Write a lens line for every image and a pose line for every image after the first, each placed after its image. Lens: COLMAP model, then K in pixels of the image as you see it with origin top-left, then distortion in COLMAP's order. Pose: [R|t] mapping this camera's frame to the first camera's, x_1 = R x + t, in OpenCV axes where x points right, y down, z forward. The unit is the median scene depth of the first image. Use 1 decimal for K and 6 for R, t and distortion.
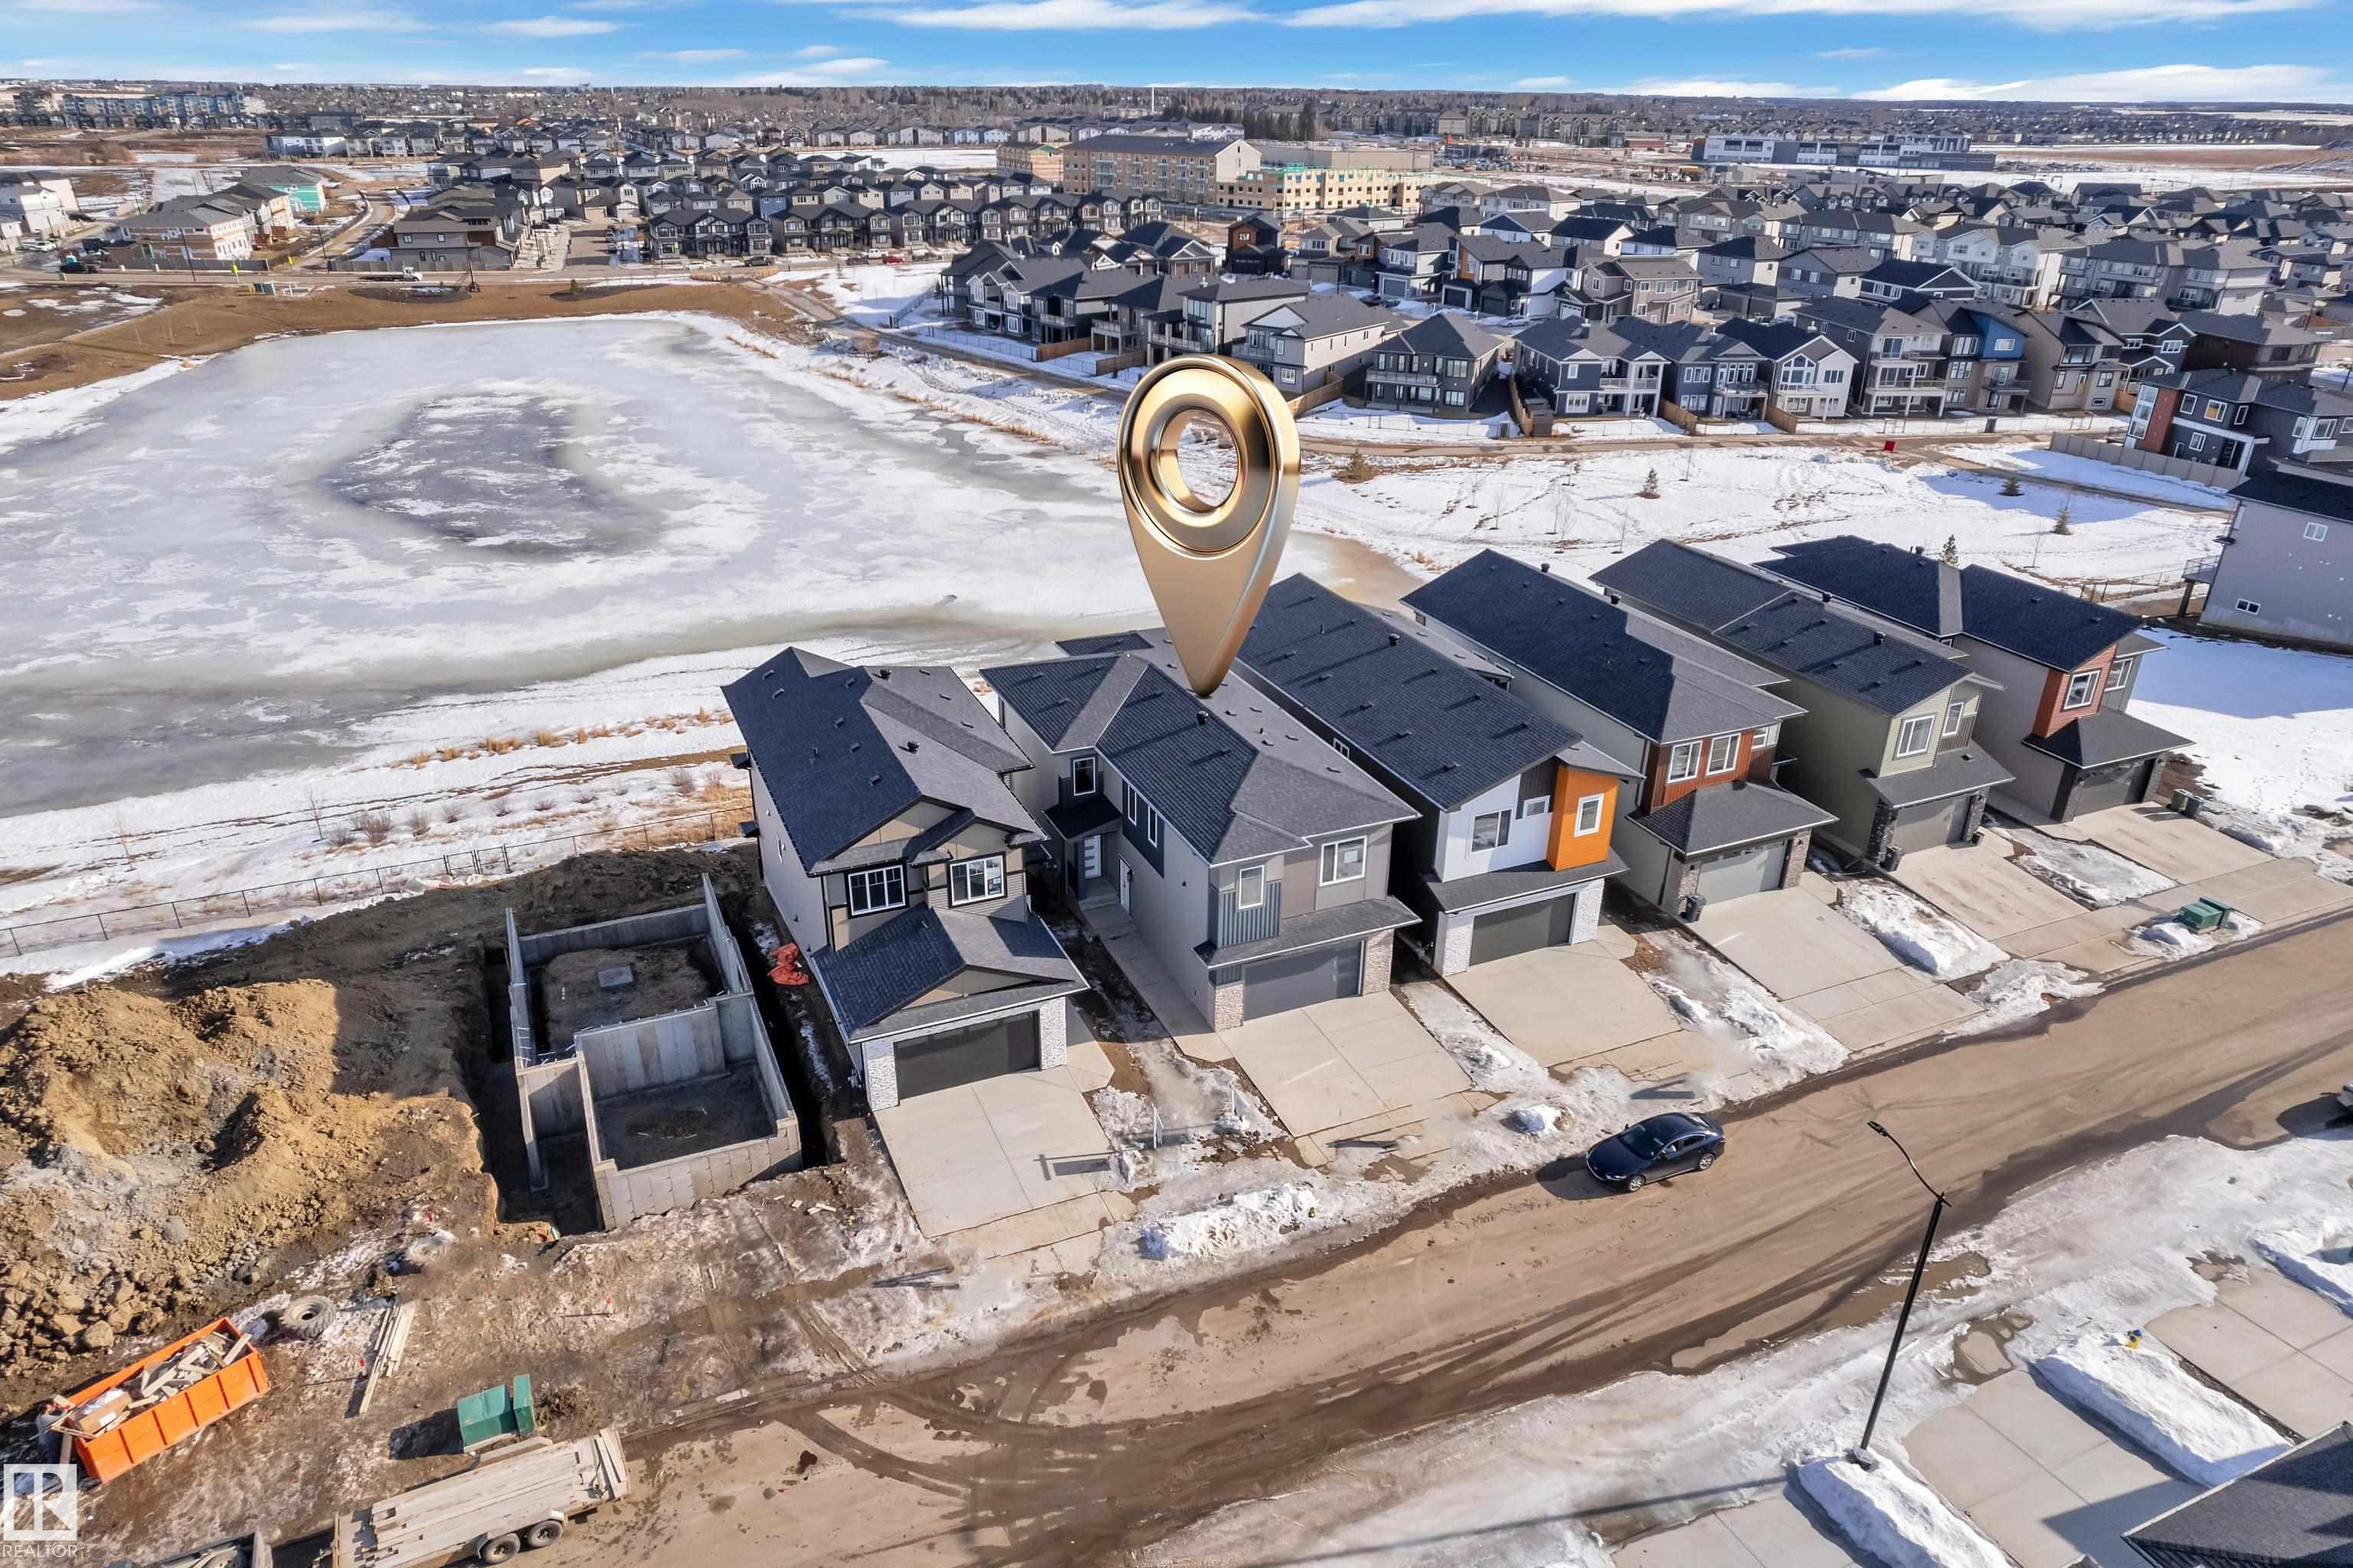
lens RADIAL K [[1507.6, 0, 1169.4], [0, 1507.6, 789.1], [0, 0, 1]] dist [-0.085573, 0.074422]
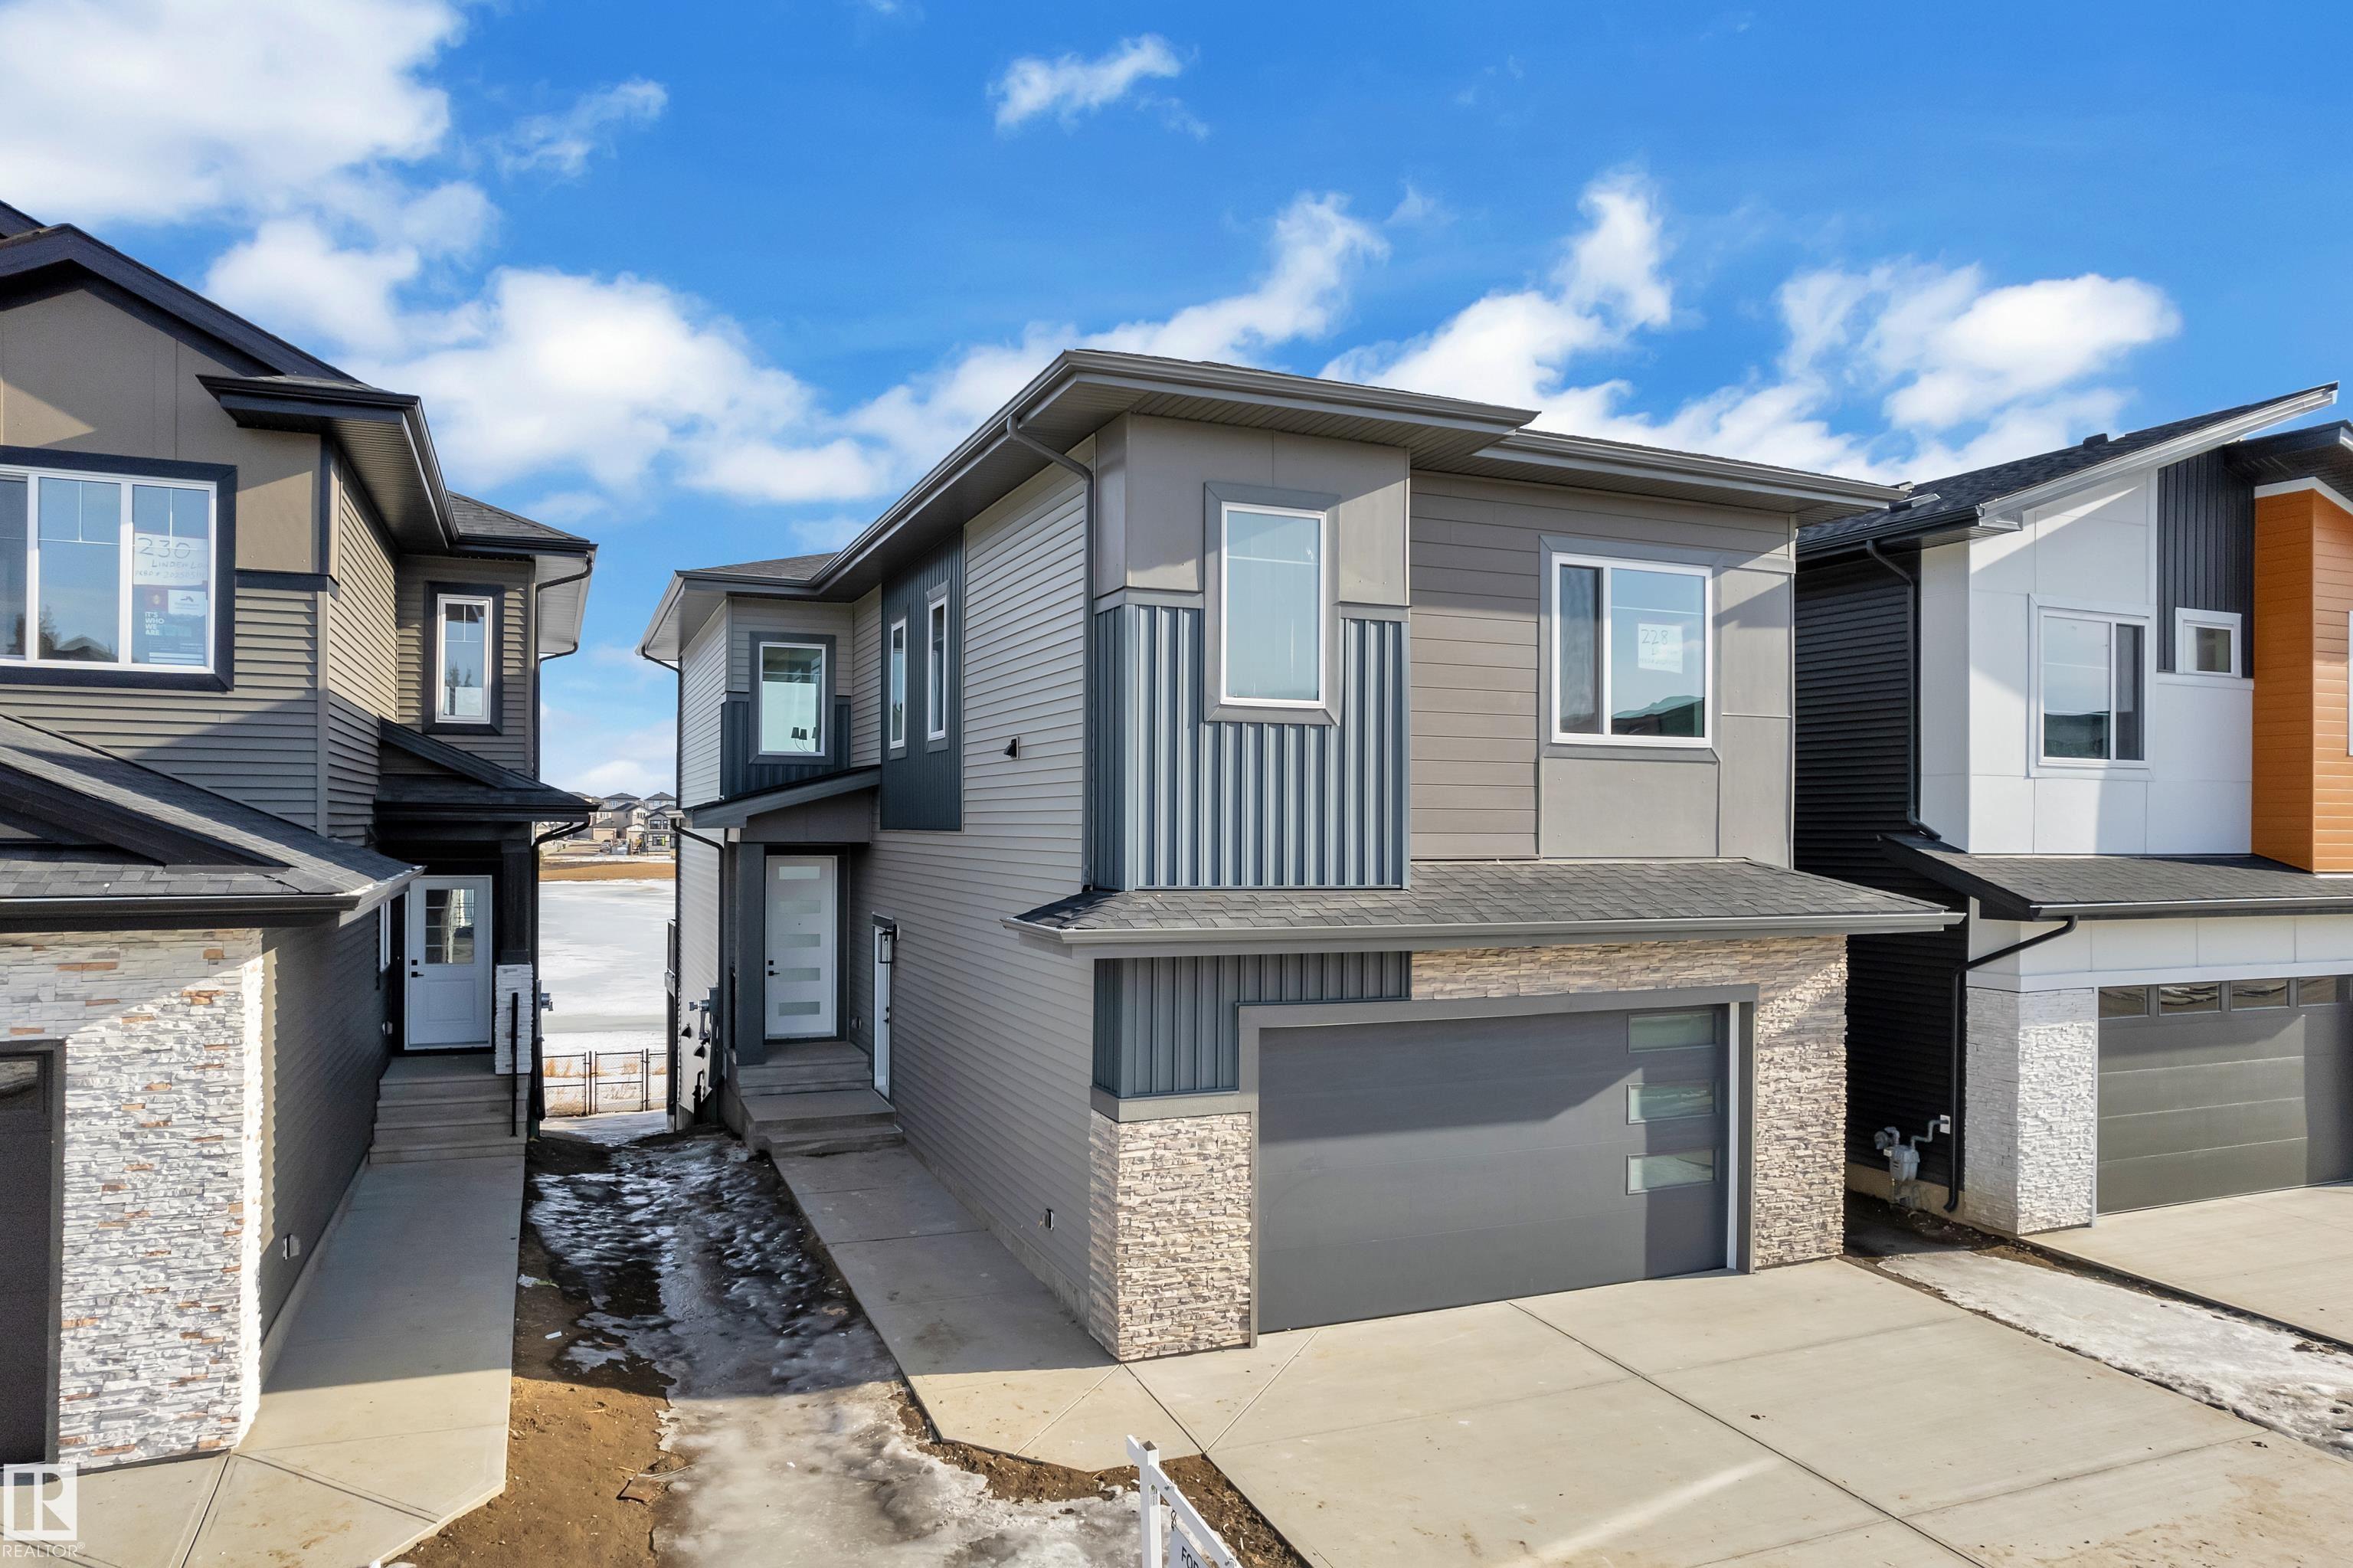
lens RADIAL K [[1505.4, 0, 1180.9], [0, 1505.4, 811.4], [0, 0, 1]] dist [-0.062944, 0.055753]
pose [[0.999942, 0.000769, -0.010750, 0.031227], [-0.005352, 0.901184, -0.433403, 0.139418], [0.009355, 0.433435, 0.901136, 0.598935]]
